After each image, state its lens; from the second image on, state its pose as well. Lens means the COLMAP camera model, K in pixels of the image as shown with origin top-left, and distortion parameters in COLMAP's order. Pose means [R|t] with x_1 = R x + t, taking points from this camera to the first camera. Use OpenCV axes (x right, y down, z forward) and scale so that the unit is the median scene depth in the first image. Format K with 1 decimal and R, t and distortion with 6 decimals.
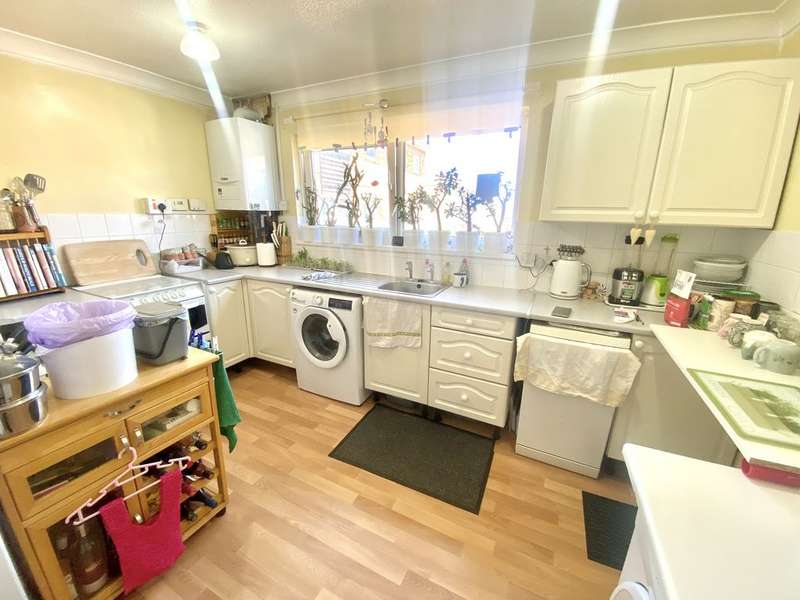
lens RADIAL K [[326.0, 0, 400.0], [0, 326.0, 300.0], [0, 0, 1]] dist [0.028762, -0.022684]
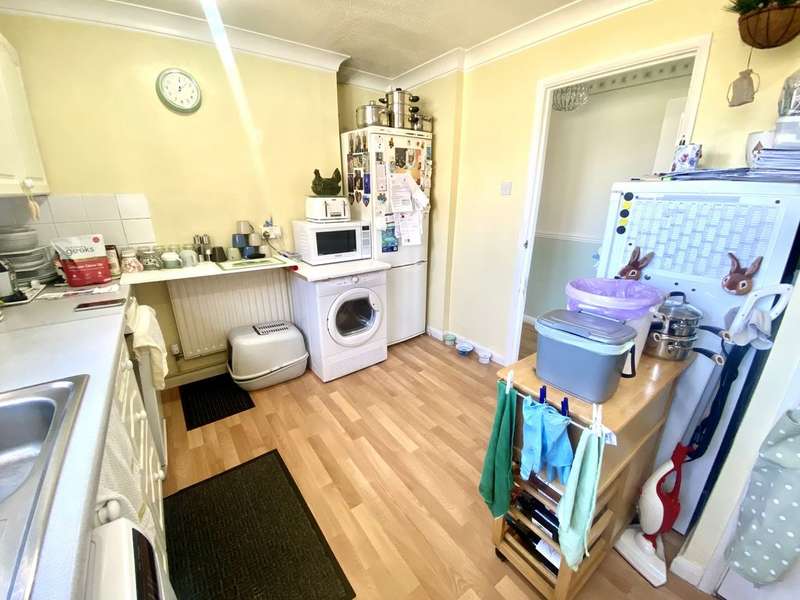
lens RADIAL K [[326.0, 0, 400.0], [0, 326.0, 300.0], [0, 0, 1]] dist [0.028762, -0.022684]
pose [[-0.884511, -0.158849, 0.438641, -0.491377], [0.110333, 0.842341, 0.527530, -0.302863], [-0.453284, 0.515003, -0.727534, 1.173265]]
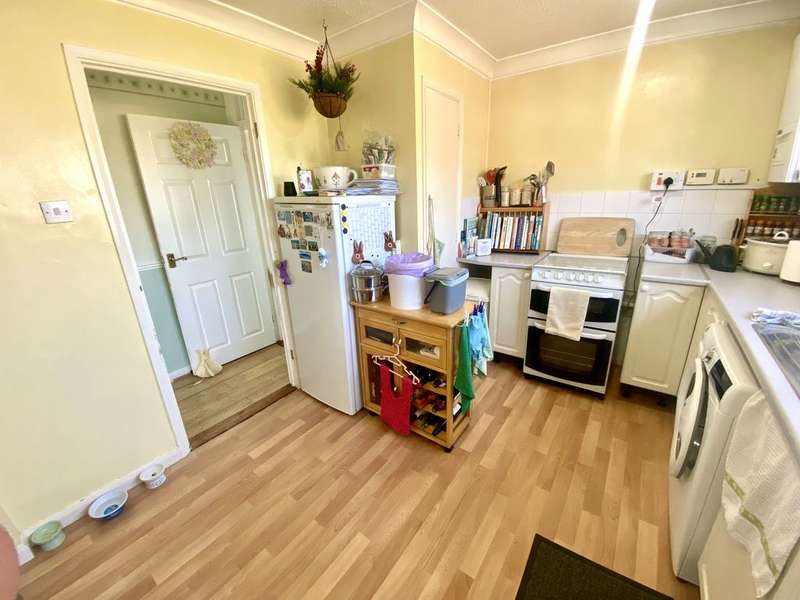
lens RADIAL K [[326.0, 0, 400.0], [0, 326.0, 300.0], [0, 0, 1]] dist [0.028762, -0.022684]
pose [[-0.172940, 0.299328, -0.938347, 0.372800], [-0.223347, 0.915965, 0.333352, -0.178274], [0.959275, 0.267227, -0.091553, 0.670630]]
